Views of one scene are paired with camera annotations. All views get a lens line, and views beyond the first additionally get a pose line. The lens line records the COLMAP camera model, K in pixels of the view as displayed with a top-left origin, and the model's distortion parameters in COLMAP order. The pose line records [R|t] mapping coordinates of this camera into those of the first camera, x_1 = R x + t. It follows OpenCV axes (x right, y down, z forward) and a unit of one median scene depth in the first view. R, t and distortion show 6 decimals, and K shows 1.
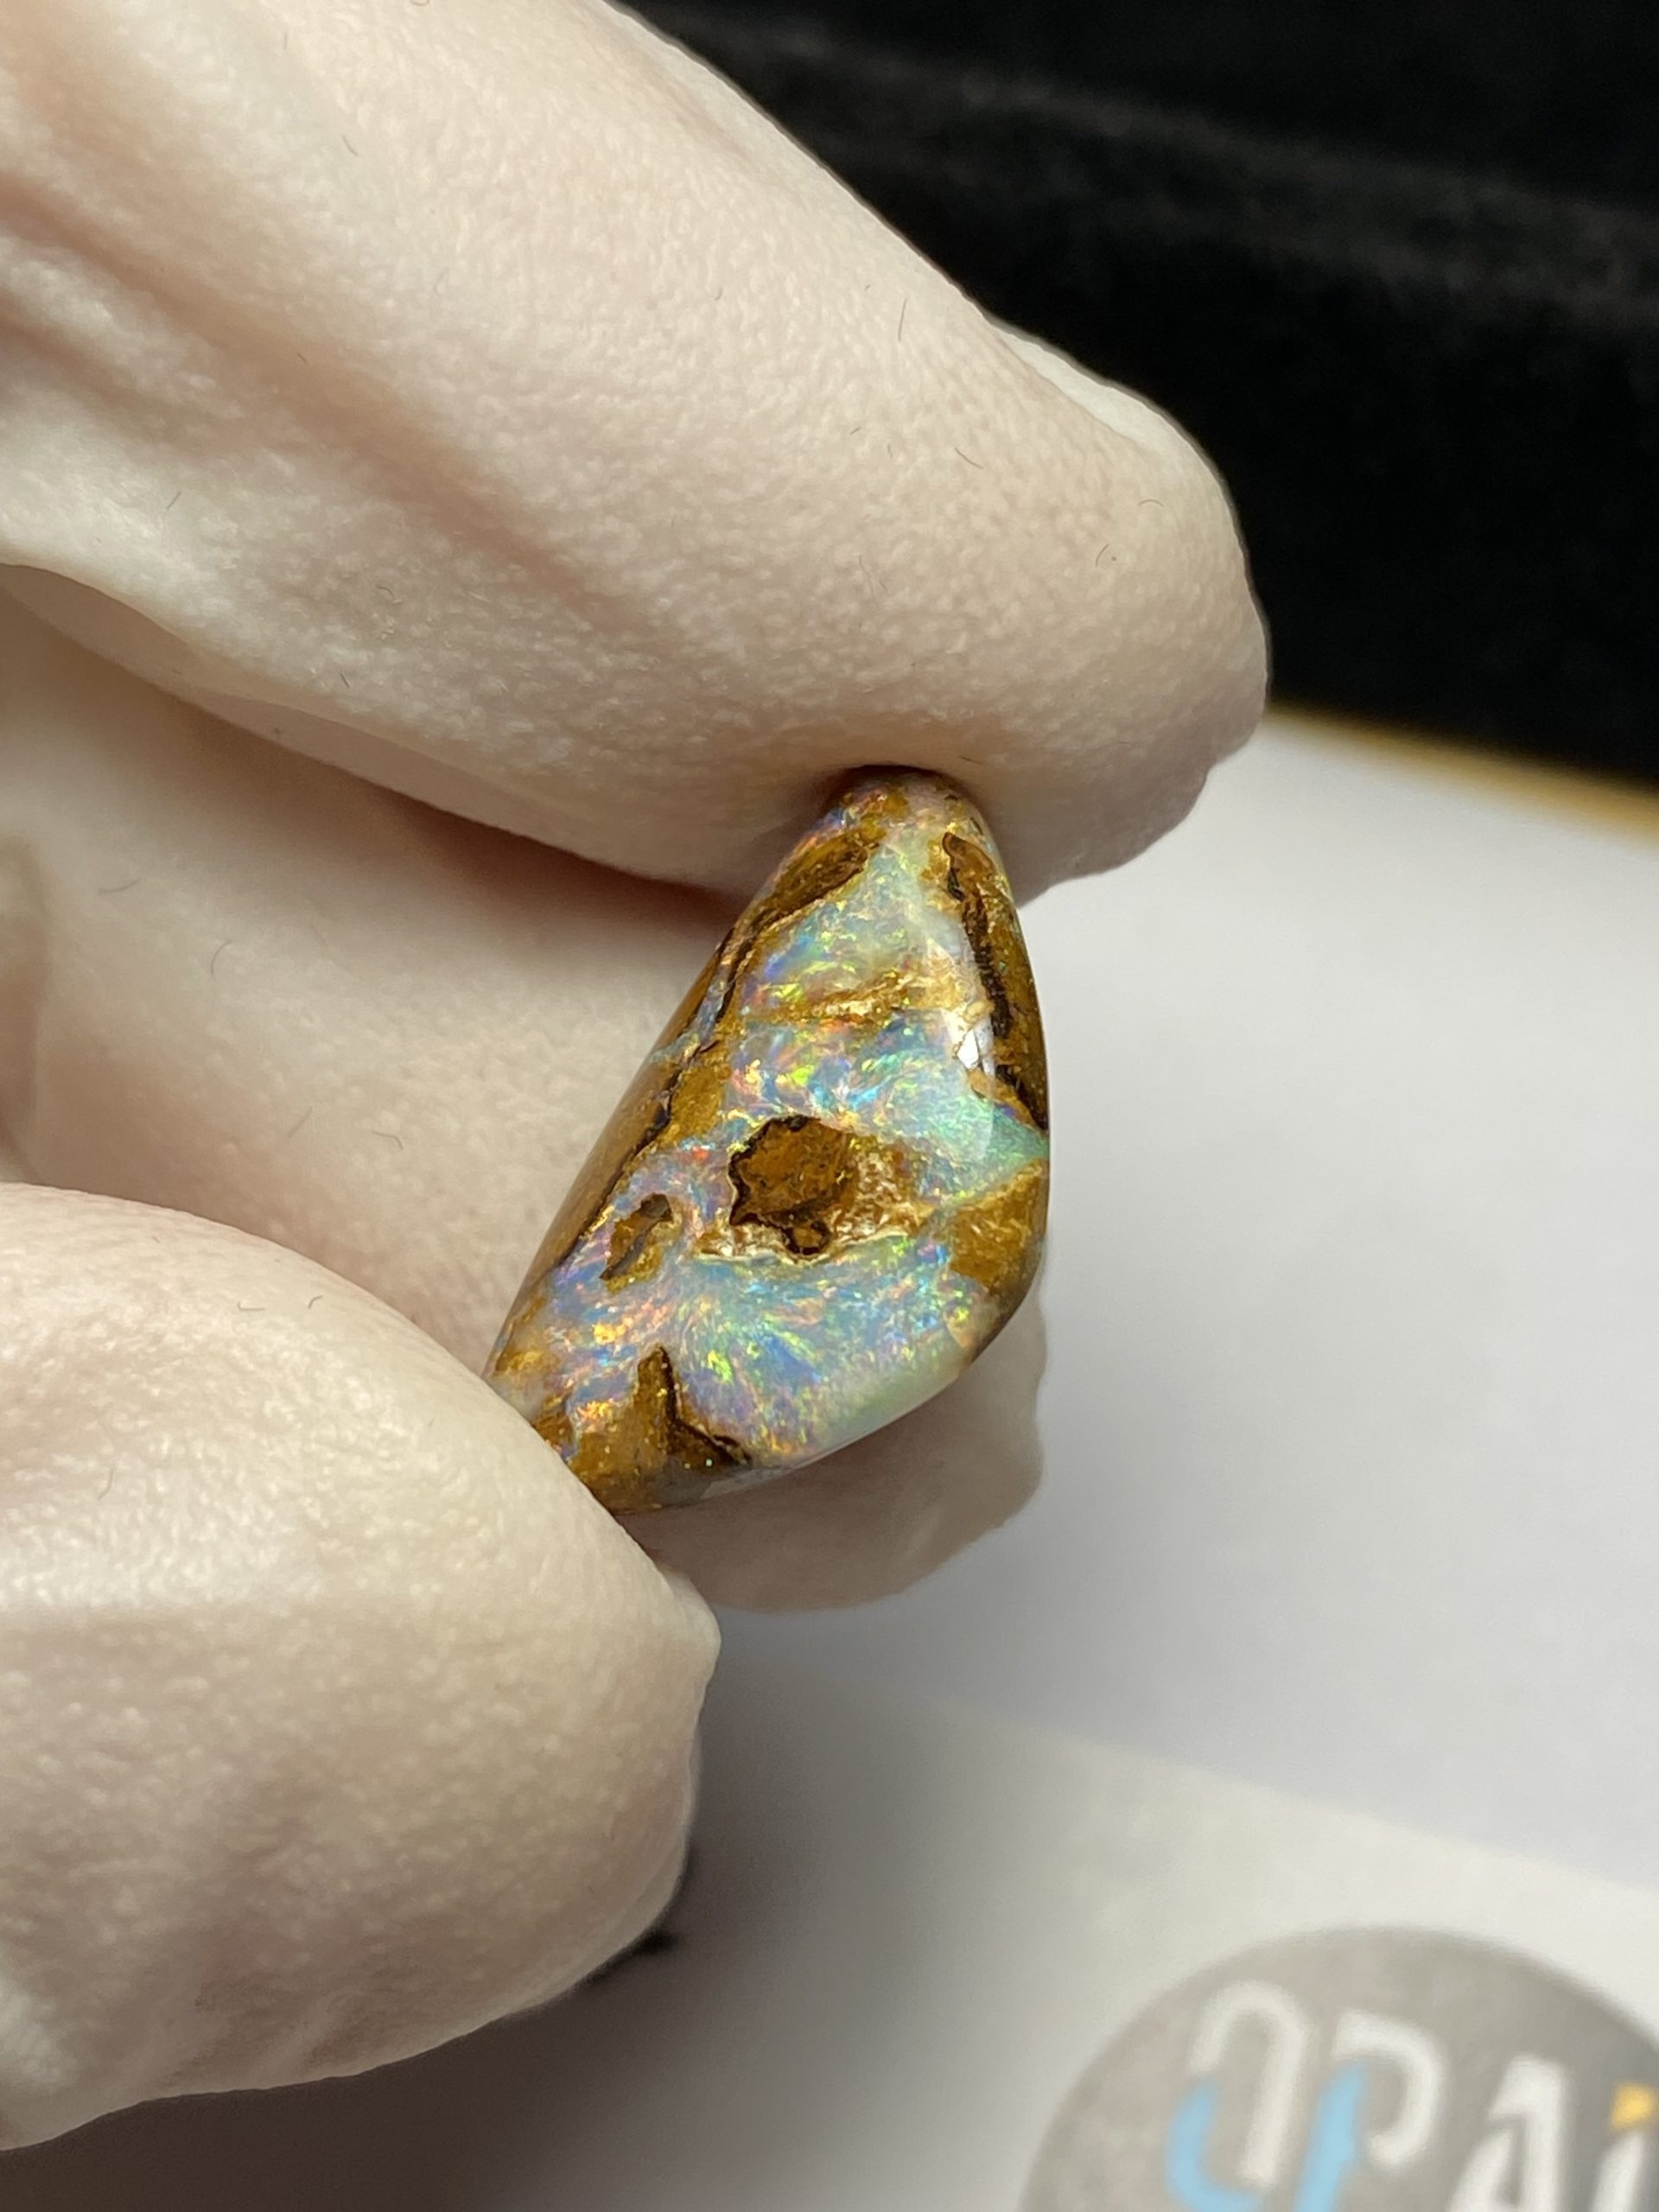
lens RADIAL K [[4212.1, 0, 842.8], [0, 4212.1, 1077.4], [0, 0, 1]] dist [0.116403, -0.043377]
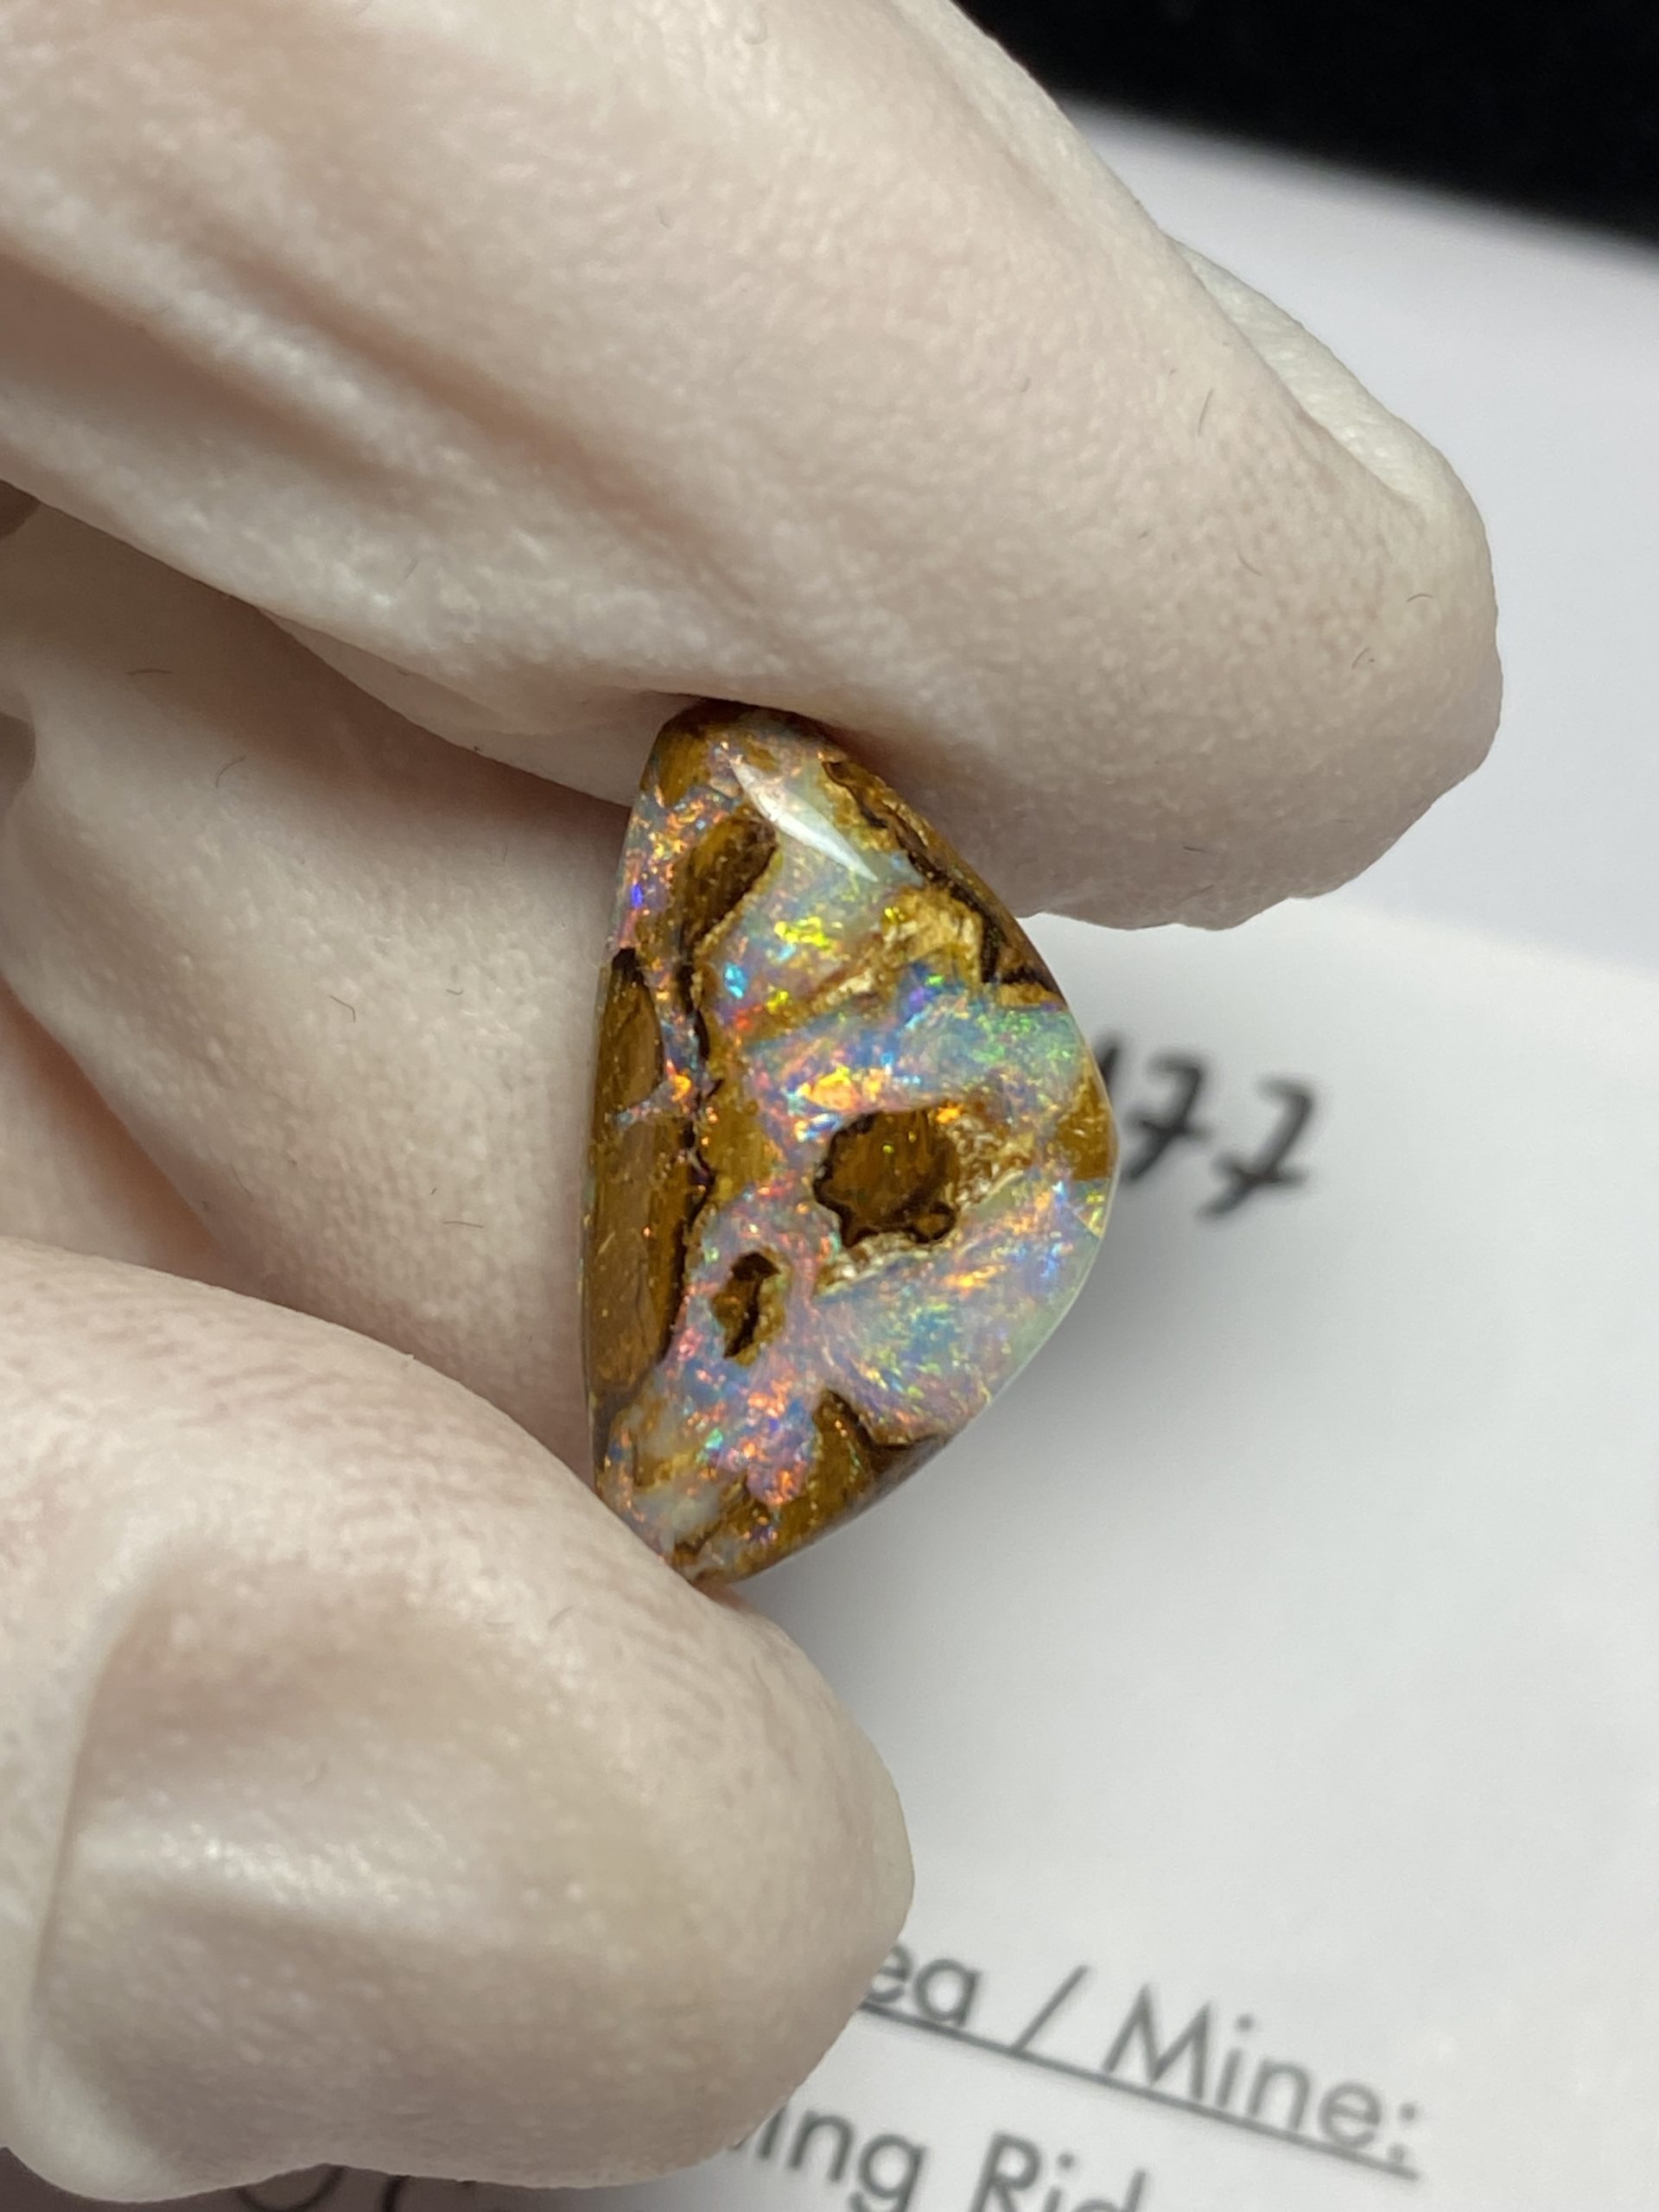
lens RADIAL K [[4212.1, 0, 842.8], [0, 4212.1, 1077.4], [0, 0, 1]] dist [0.116403, -0.043377]
pose [[0.781852, -0.501025, 0.371054, -0.359715], [0.368523, 0.851437, 0.373156, -0.352166], [-0.502890, -0.155011, 0.850337, 0.197123]]
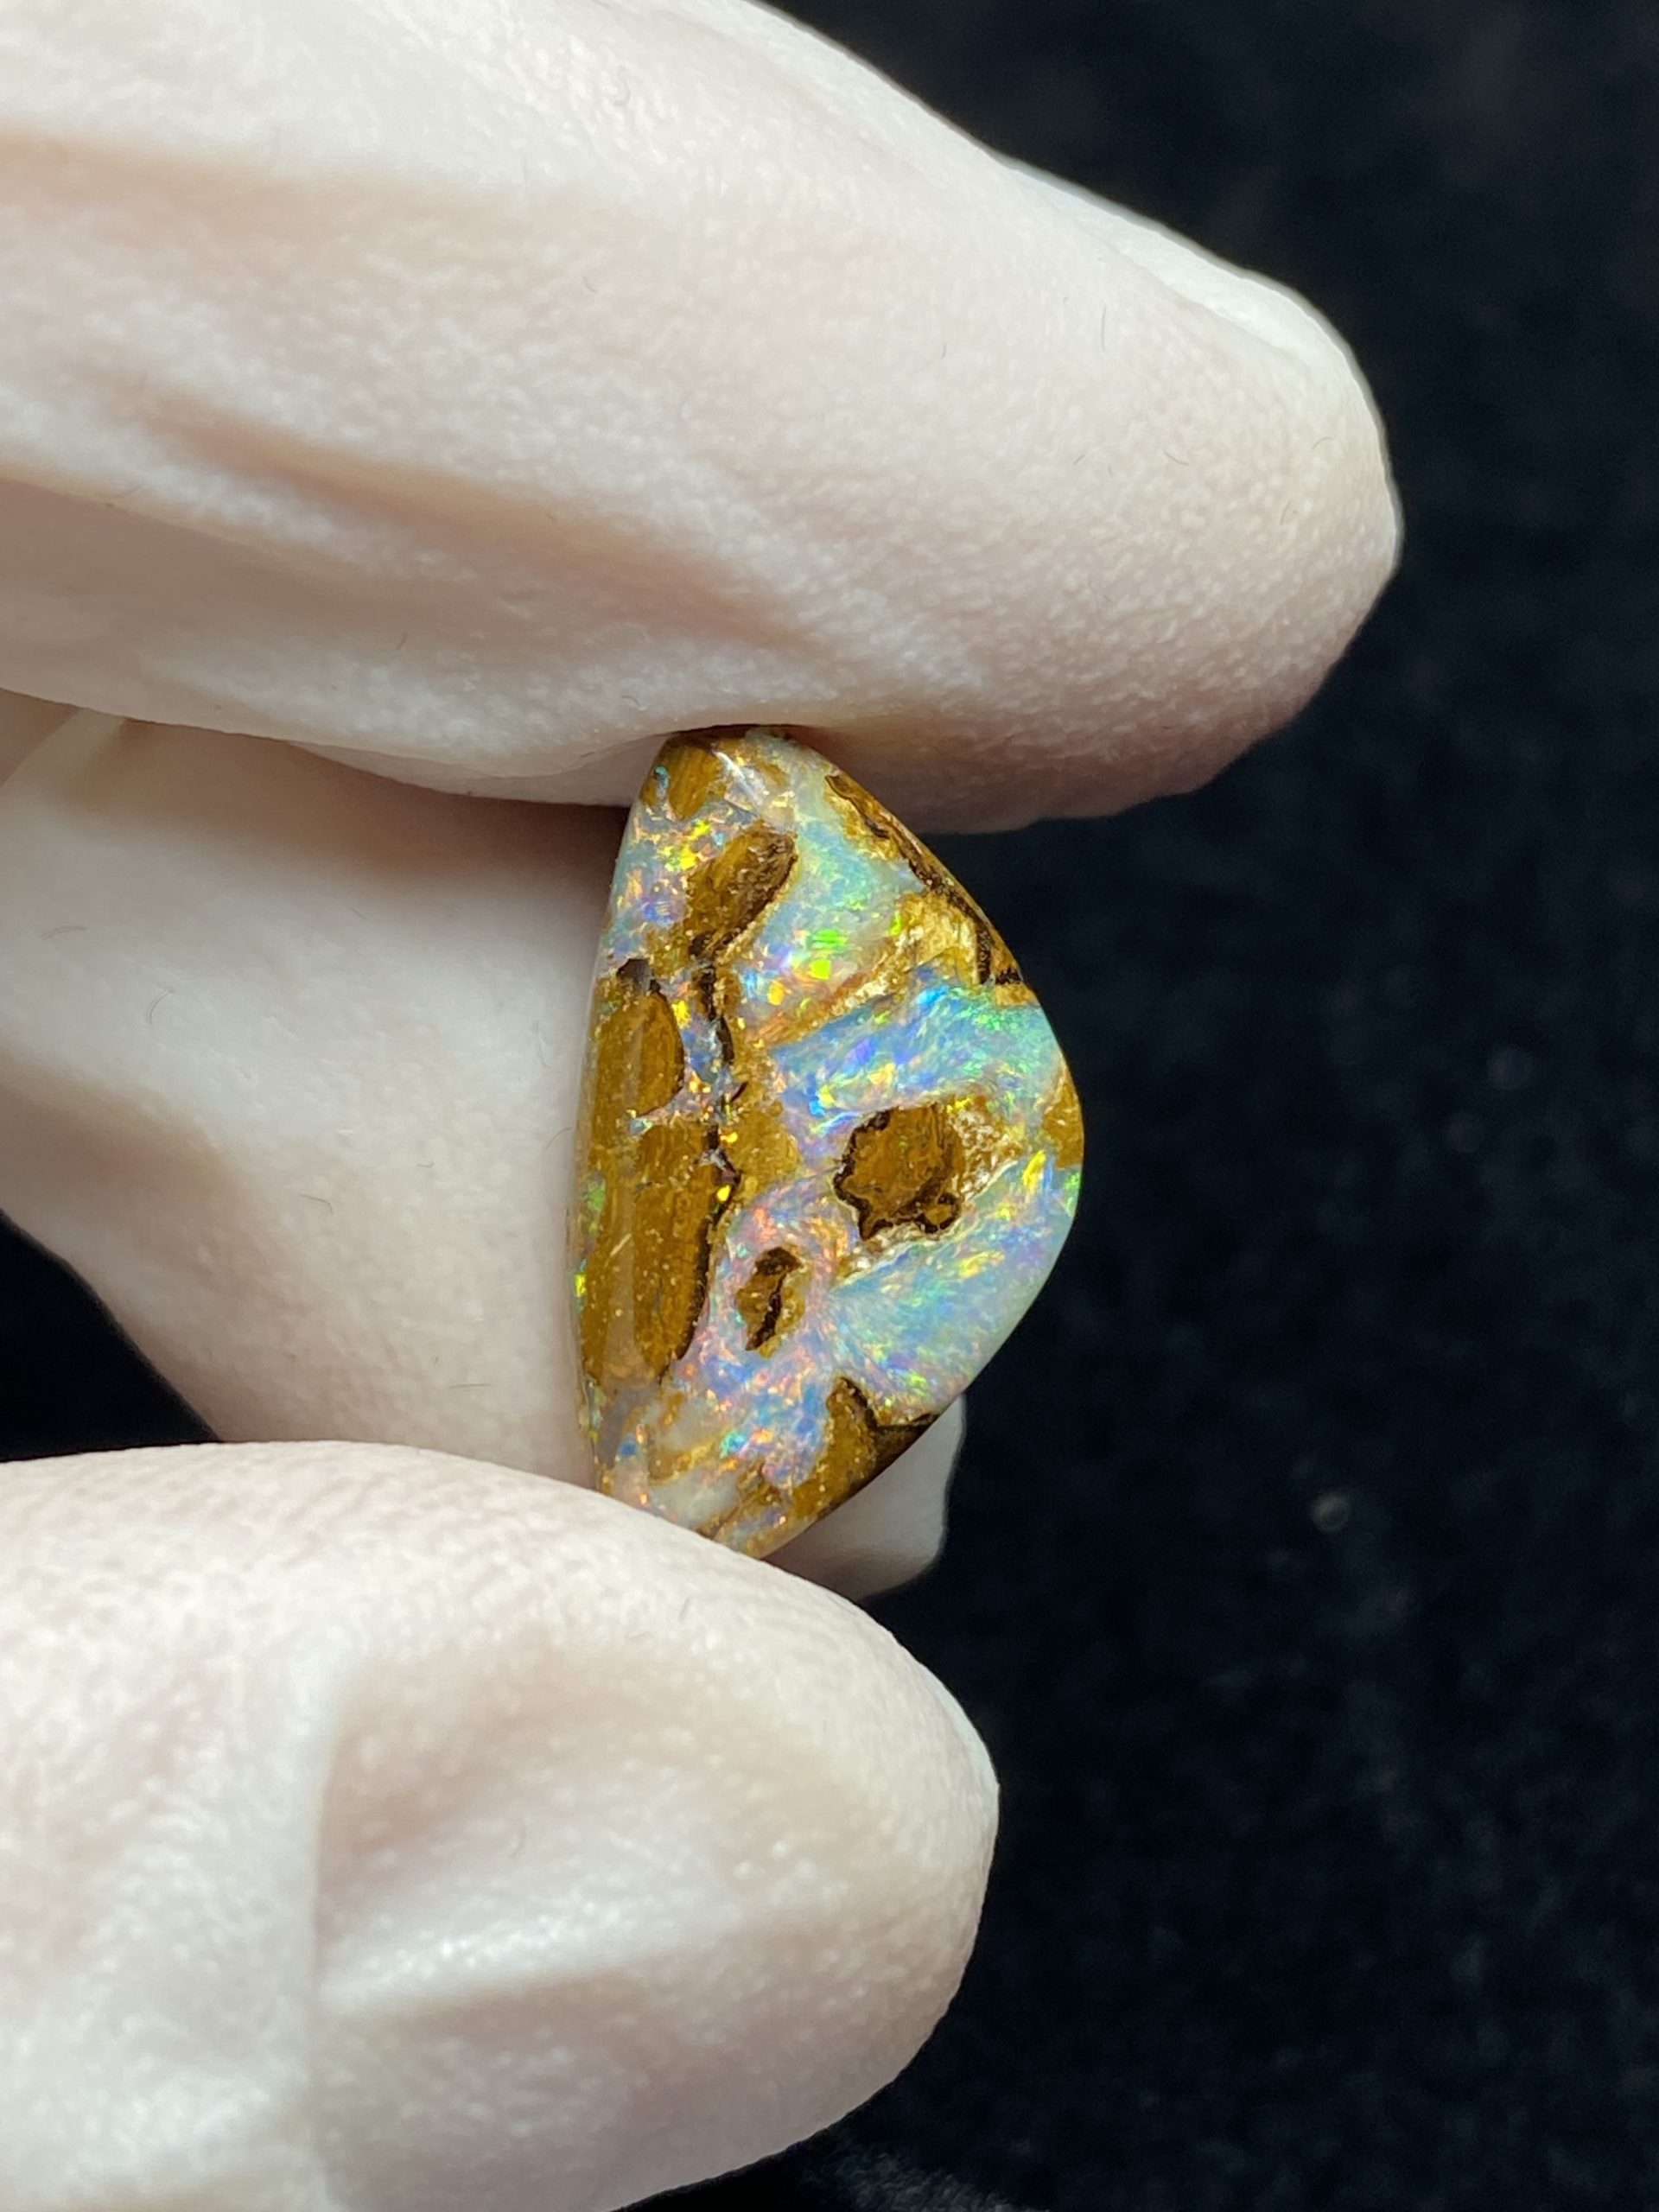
lens RADIAL K [[4212.1, 0, 842.8], [0, 4212.1, 1077.4], [0, 0, 1]] dist [0.116403, -0.043377]
pose [[0.632940, -0.523810, 0.570097, -0.575726], [0.274079, 0.840283, 0.467767, -0.463418], [-0.724064, -0.139817, 0.675413, 0.335307]]
